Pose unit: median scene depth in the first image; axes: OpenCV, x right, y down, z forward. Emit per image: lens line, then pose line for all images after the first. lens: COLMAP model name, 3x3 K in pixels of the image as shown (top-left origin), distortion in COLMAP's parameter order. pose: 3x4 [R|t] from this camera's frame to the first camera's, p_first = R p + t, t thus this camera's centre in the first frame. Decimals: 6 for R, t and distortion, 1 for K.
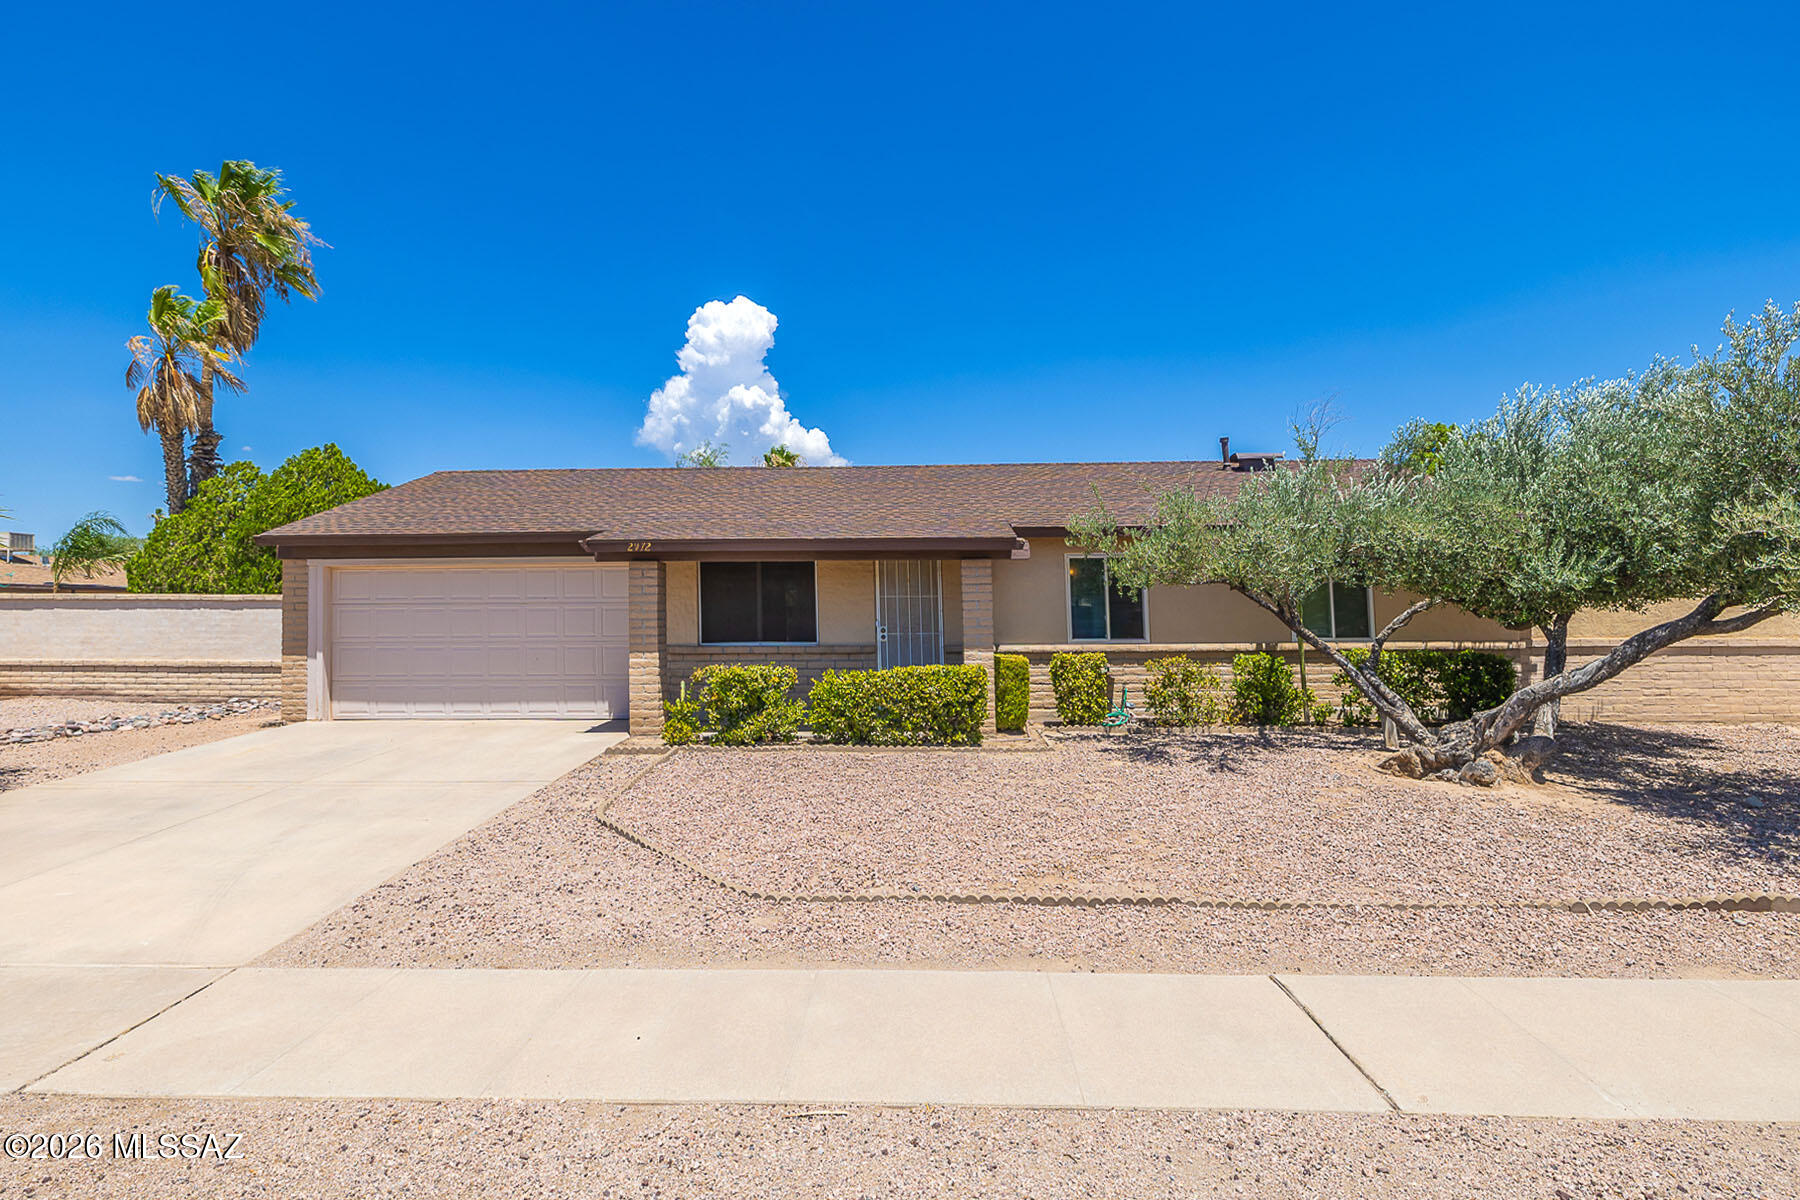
lens RADIAL K [[817.4, 0, 896.7], [0, 817.4, 586.7], [0, 0, 1]] dist [-0.002546, -0.000438]
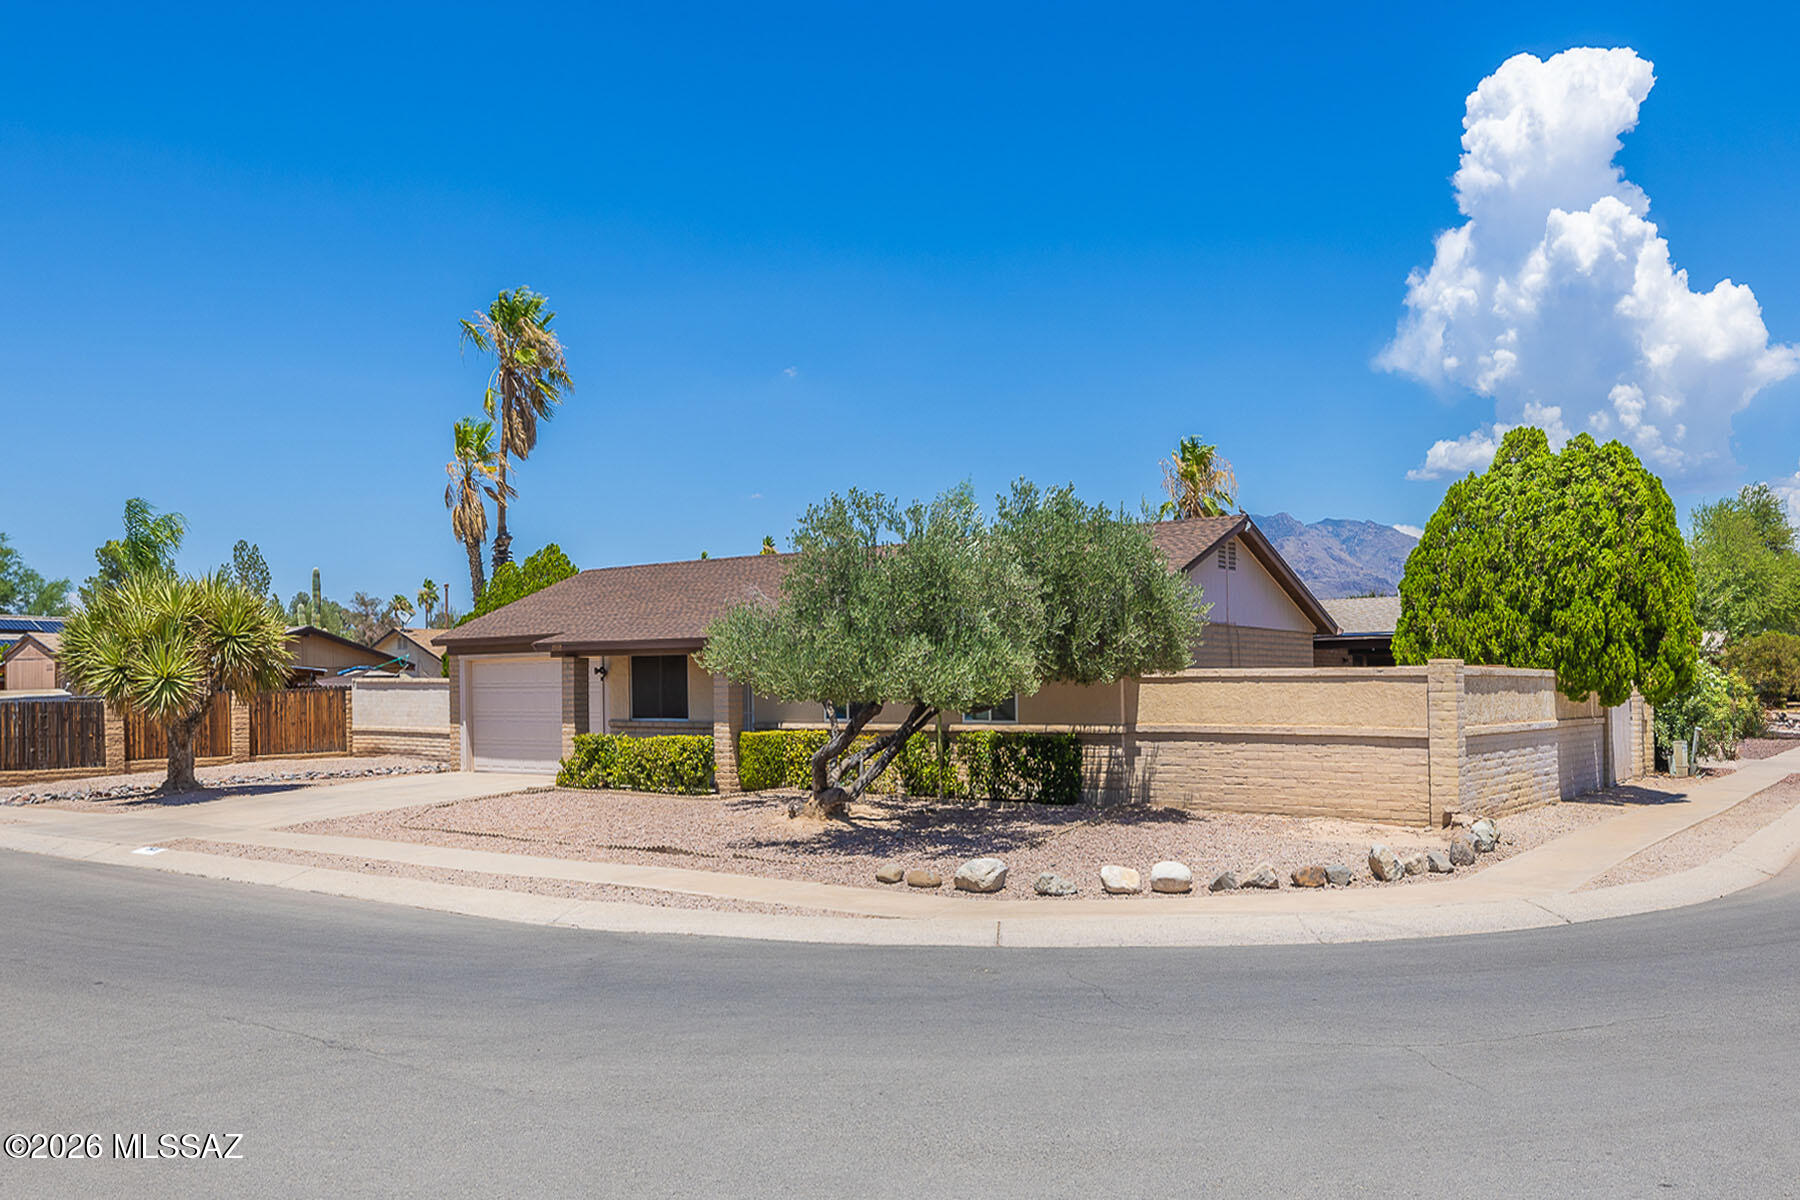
lens RADIAL K [[2010.5, 0, 900.4], [0, 2010.5, 606.8], [0, 0, 1]] dist [0.028187, 0.000000]
pose [[0.714885, -0.026701, -0.698732, 2.052688], [0.025000, 0.999608, -0.012620, -0.048963], [0.698795, -0.008447, 0.715272, -0.856893]]
